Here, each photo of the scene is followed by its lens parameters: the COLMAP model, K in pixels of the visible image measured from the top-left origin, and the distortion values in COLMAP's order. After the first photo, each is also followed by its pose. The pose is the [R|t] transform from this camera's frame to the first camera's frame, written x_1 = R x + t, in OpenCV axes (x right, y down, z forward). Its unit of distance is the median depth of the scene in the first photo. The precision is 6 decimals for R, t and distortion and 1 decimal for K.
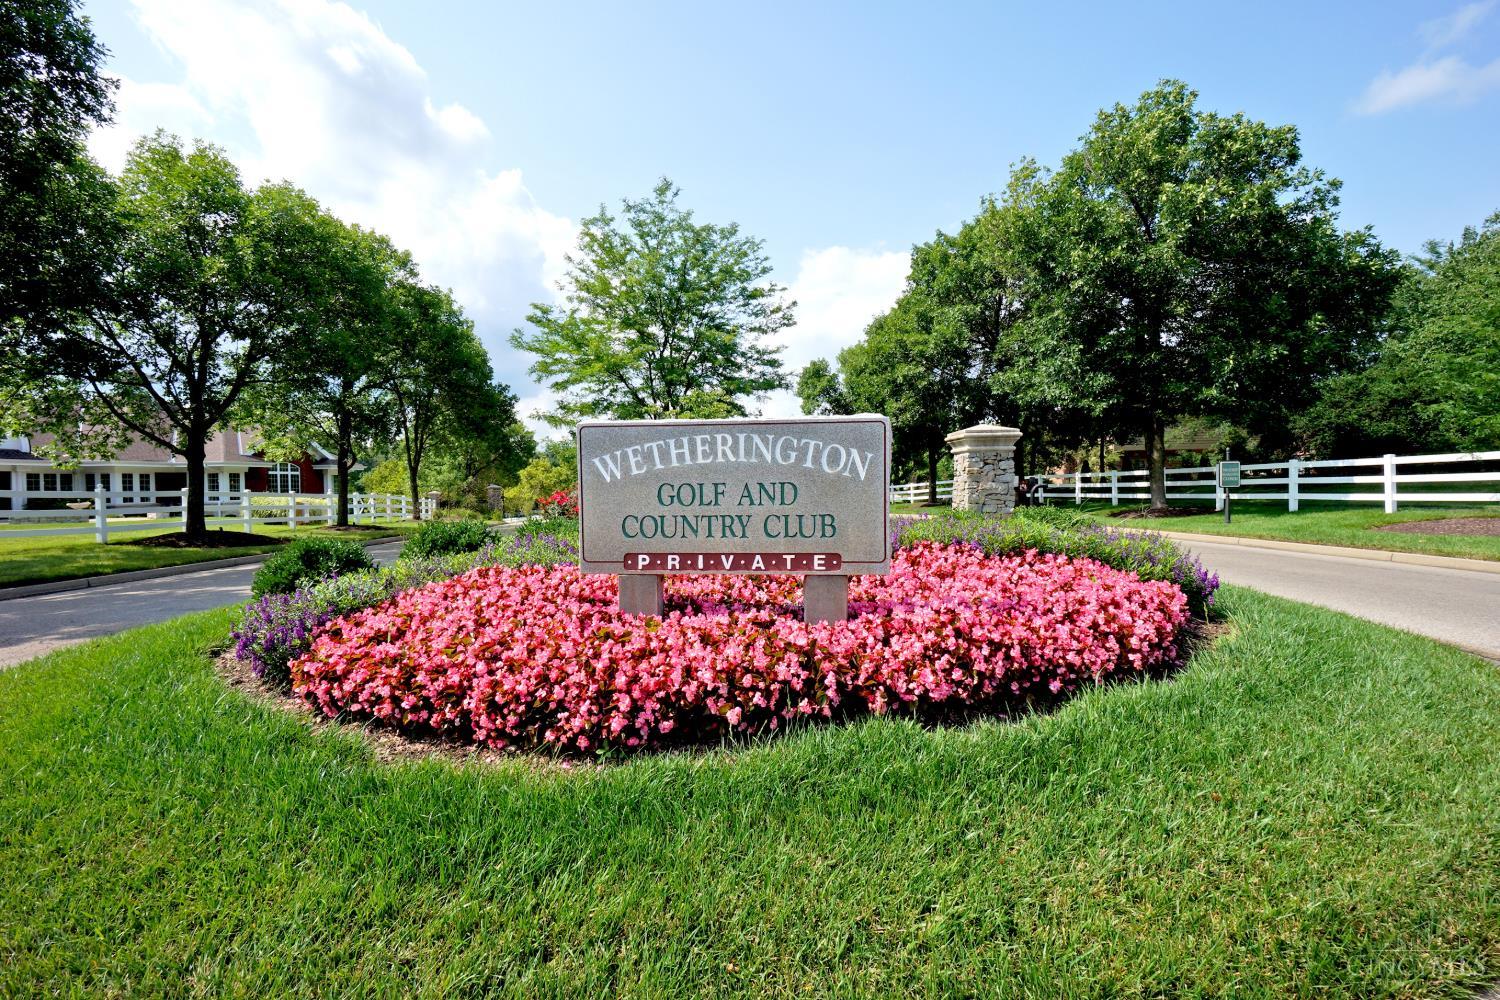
lens RADIAL K [[646.5, 0, 749.5], [0, 646.5, 494.5], [0, 0, 1]] dist [0.002478, 0.000011]
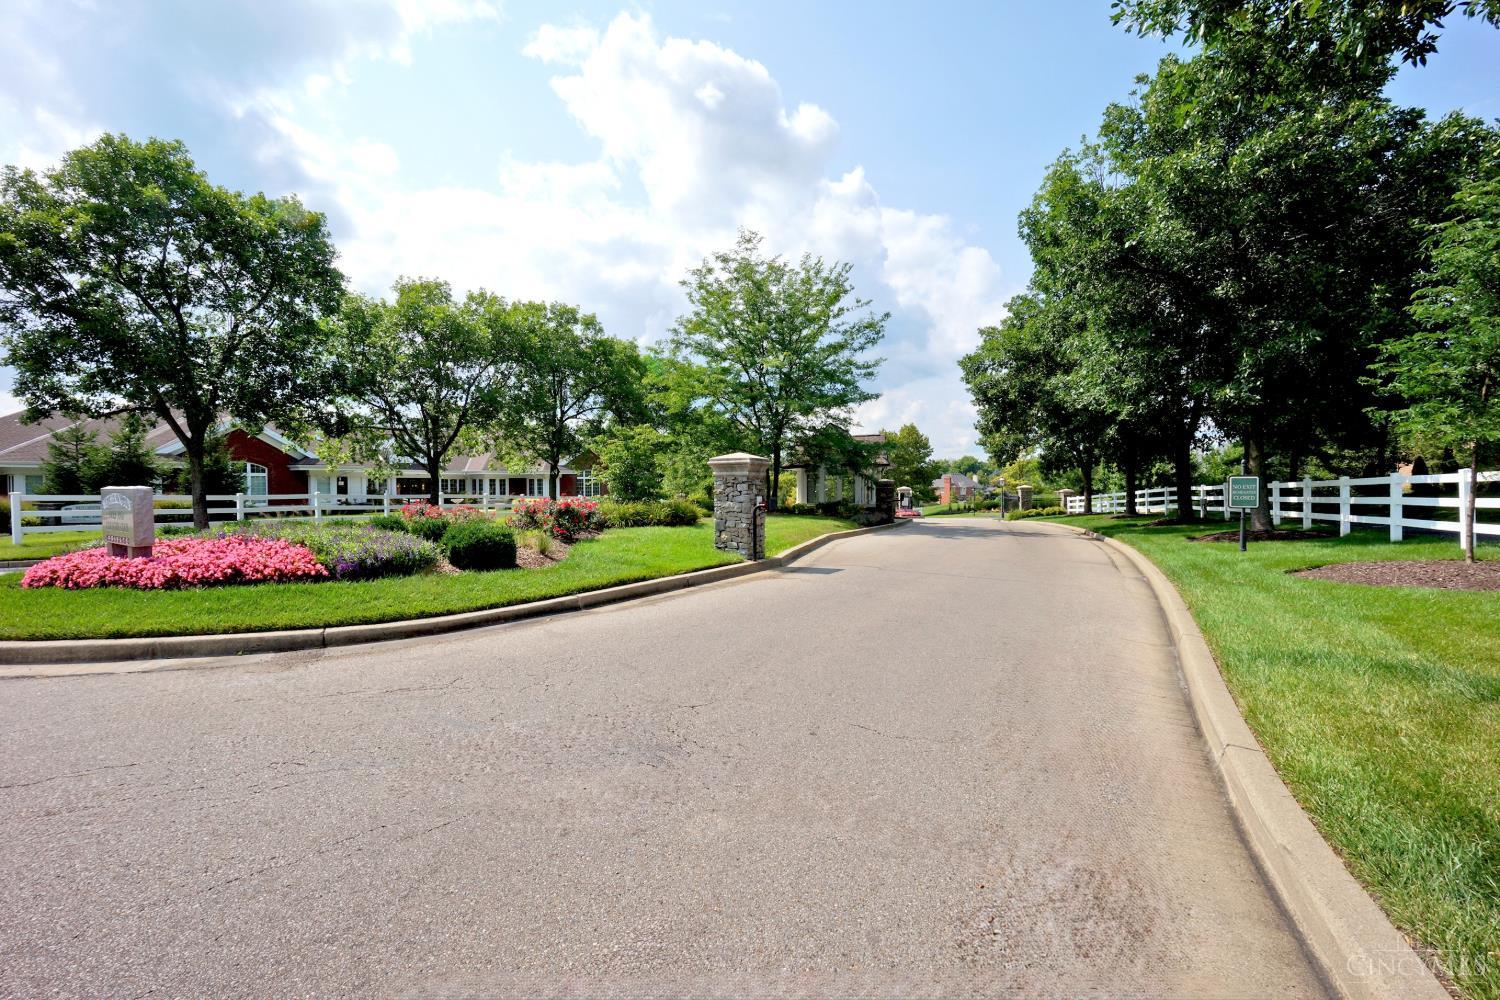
lens RADIAL K [[646.5, 0, 753.8], [0, 646.5, 501.5], [0, 0, 1]] dist [0.002478, 0.000011]
pose [[0.882067, 0.019861, -0.470705, 0.532272], [-0.015377, 0.999792, 0.013369, -0.019137], [0.470872, -0.004554, 0.882190, -0.028676]]
